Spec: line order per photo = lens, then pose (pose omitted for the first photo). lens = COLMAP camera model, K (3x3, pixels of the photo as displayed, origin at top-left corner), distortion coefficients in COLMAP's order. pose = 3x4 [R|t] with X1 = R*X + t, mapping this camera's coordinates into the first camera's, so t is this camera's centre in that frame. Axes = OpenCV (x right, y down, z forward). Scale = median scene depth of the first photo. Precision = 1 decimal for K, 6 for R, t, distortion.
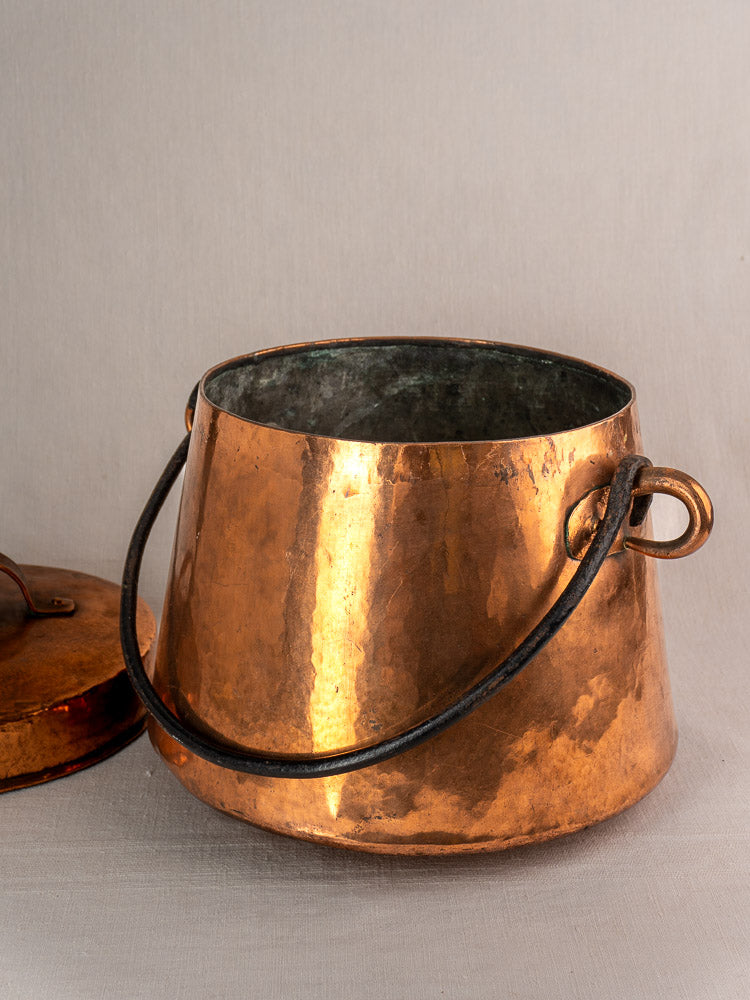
lens RADIAL K [[1716.8, 0, 346.1], [0, 1716.8, 482.2], [0, 0, 1]] dist [0.036927, 0.000000]
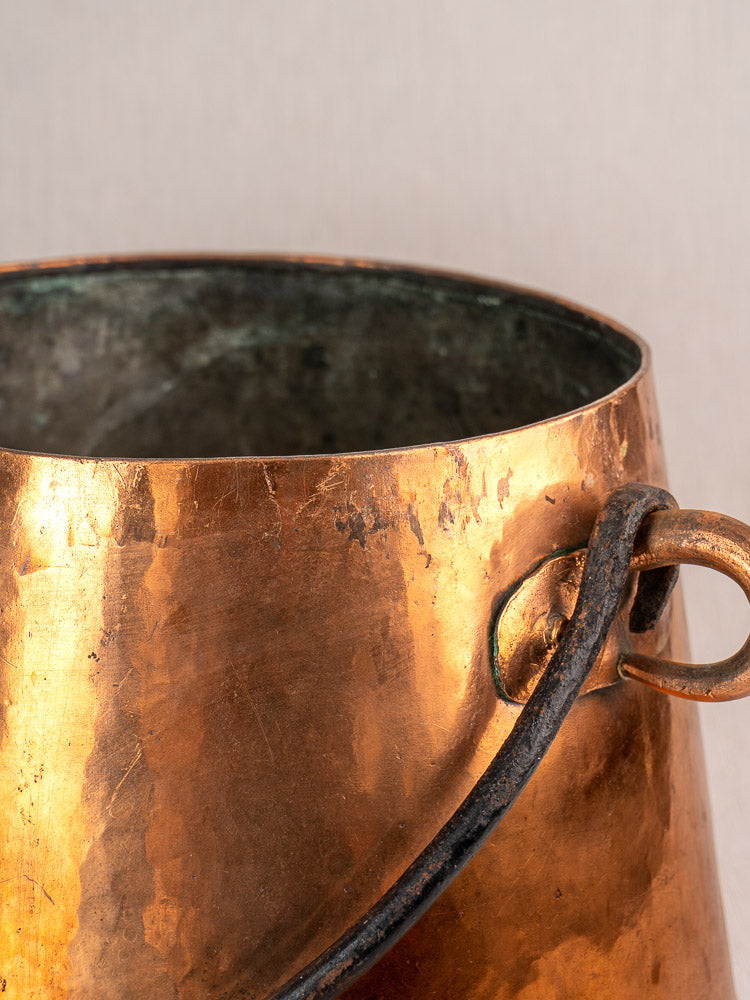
lens RADIAL K [[2564.8, 0, 351.1], [0, 2564.8, 476.7], [0, 0, 1]] dist [0.166865, 0.000000]
pose [[0.999909, 0.000115, 0.013482, 0.064267], [0.000101, 0.999872, -0.015971, -0.005388], [-0.013482, 0.015971, 0.999782, 0.232928]]
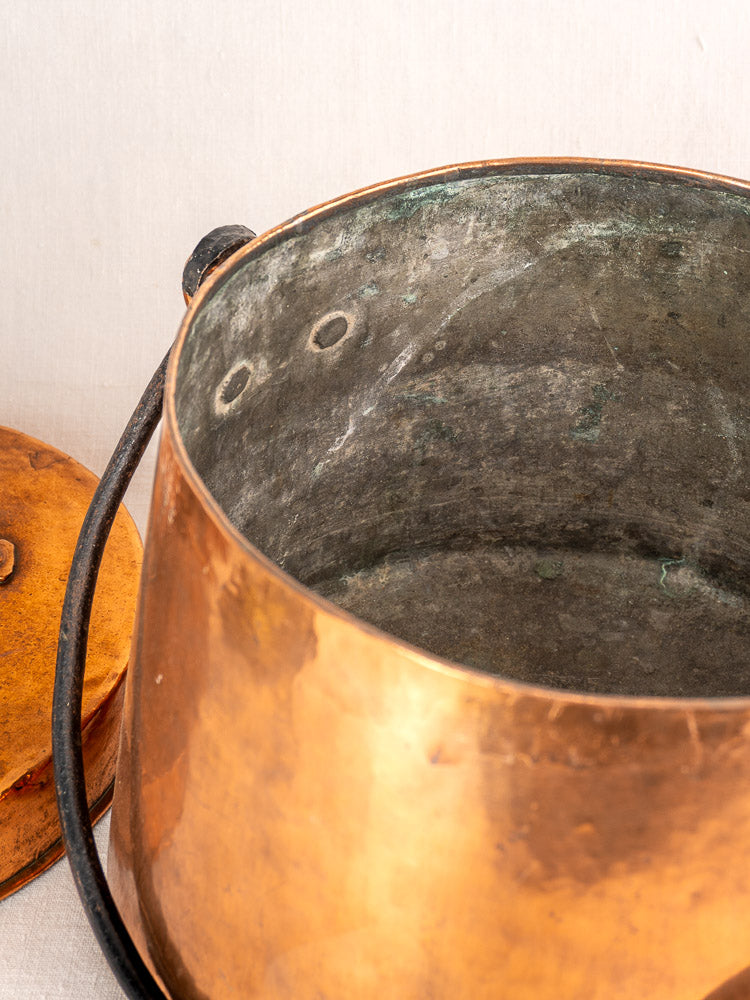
lens RADIAL K [[1716.8, 0, 365.0], [0, 1716.8, 498.9], [0, 0, 1]] dist [0.036927, 0.000000]
pose [[0.995987, 0.054541, -0.070960, 0.009033], [-0.023382, 0.923894, 0.381933, -0.191514], [0.086391, -0.378741, 0.921462, 0.469776]]
